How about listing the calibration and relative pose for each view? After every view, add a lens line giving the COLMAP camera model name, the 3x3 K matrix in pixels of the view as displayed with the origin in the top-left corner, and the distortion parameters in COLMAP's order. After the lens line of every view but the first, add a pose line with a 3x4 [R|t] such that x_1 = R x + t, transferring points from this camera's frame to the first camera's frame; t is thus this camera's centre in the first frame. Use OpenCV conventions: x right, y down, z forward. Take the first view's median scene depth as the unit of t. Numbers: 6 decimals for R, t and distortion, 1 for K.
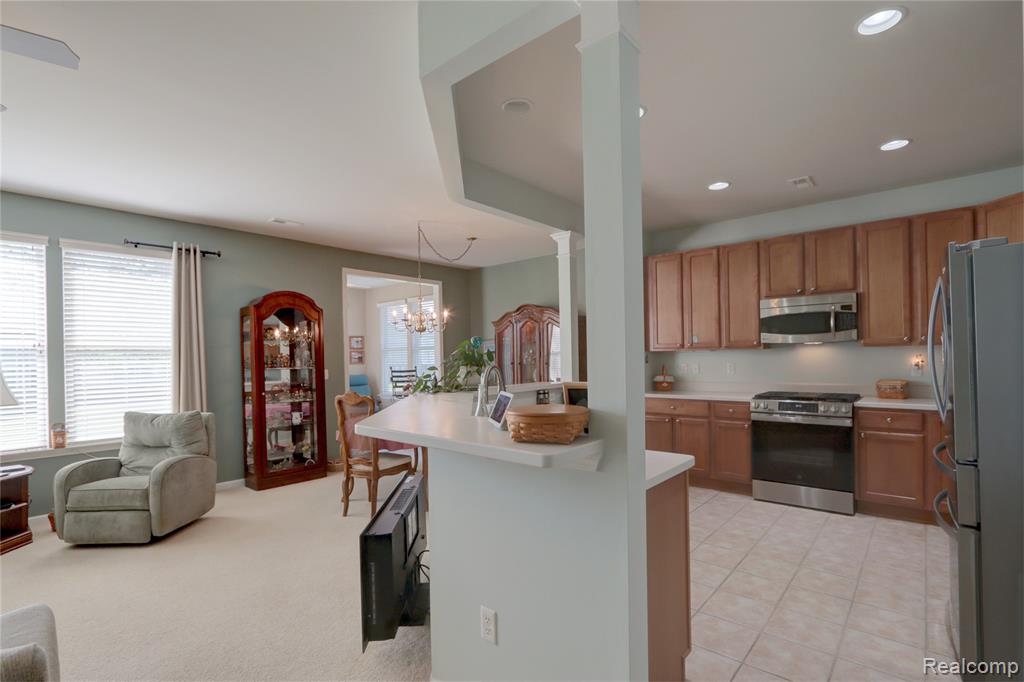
lens RADIAL K [[480.9, 0, 515.5], [0, 480.9, 356.4], [0, 0, 1]] dist [-0.018010, 0.003520]
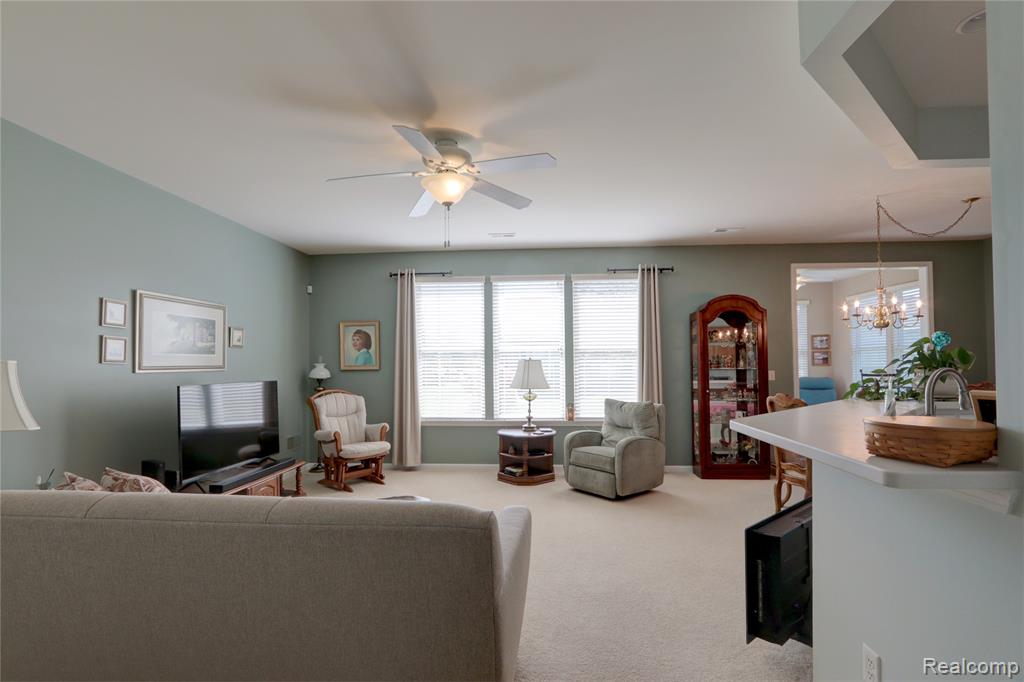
lens RADIAL K [[480.9, 0, 515.5], [0, 480.9, 356.4], [0, 0, 1]] dist [-0.018010, 0.003520]
pose [[0.602224, 0.000833, -0.798327, 0.098492], [-0.002388, 0.999997, -0.000758, 0.000725], [0.798324, 0.002362, 0.602224, -0.011022]]
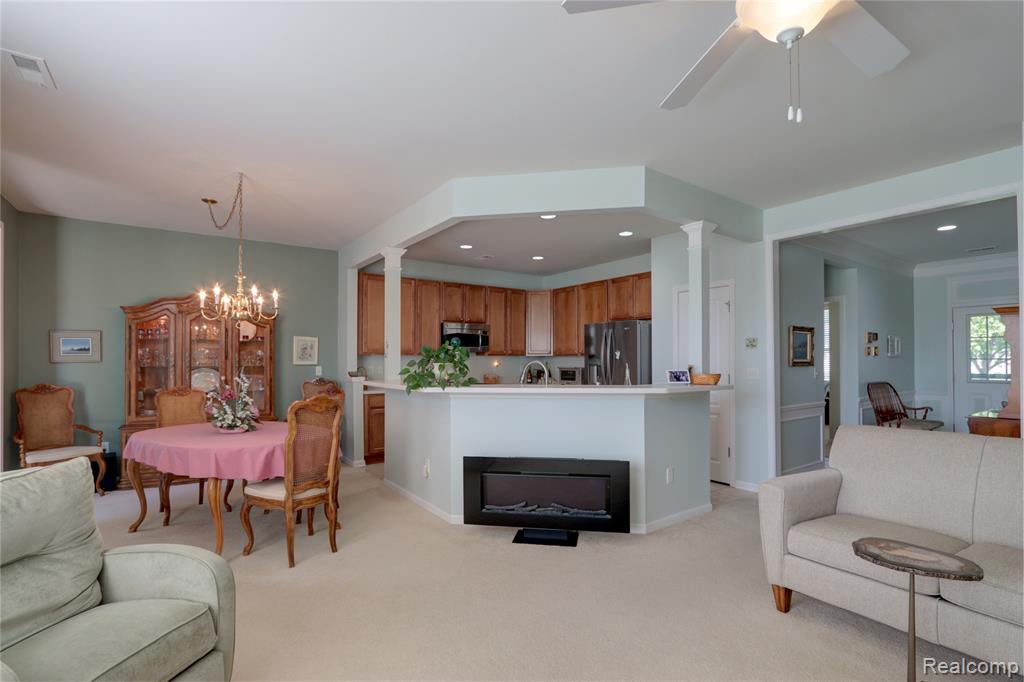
lens RADIAL K [[480.9, 0, 515.5], [0, 480.9, 356.4], [0, 0, 1]] dist [-0.018010, 0.003520]
pose [[0.232516, 0.025352, 0.972262, -0.987424], [-0.002802, 0.999674, -0.025397, 0.027956], [-0.972588, 0.003180, 0.232511, 0.486762]]
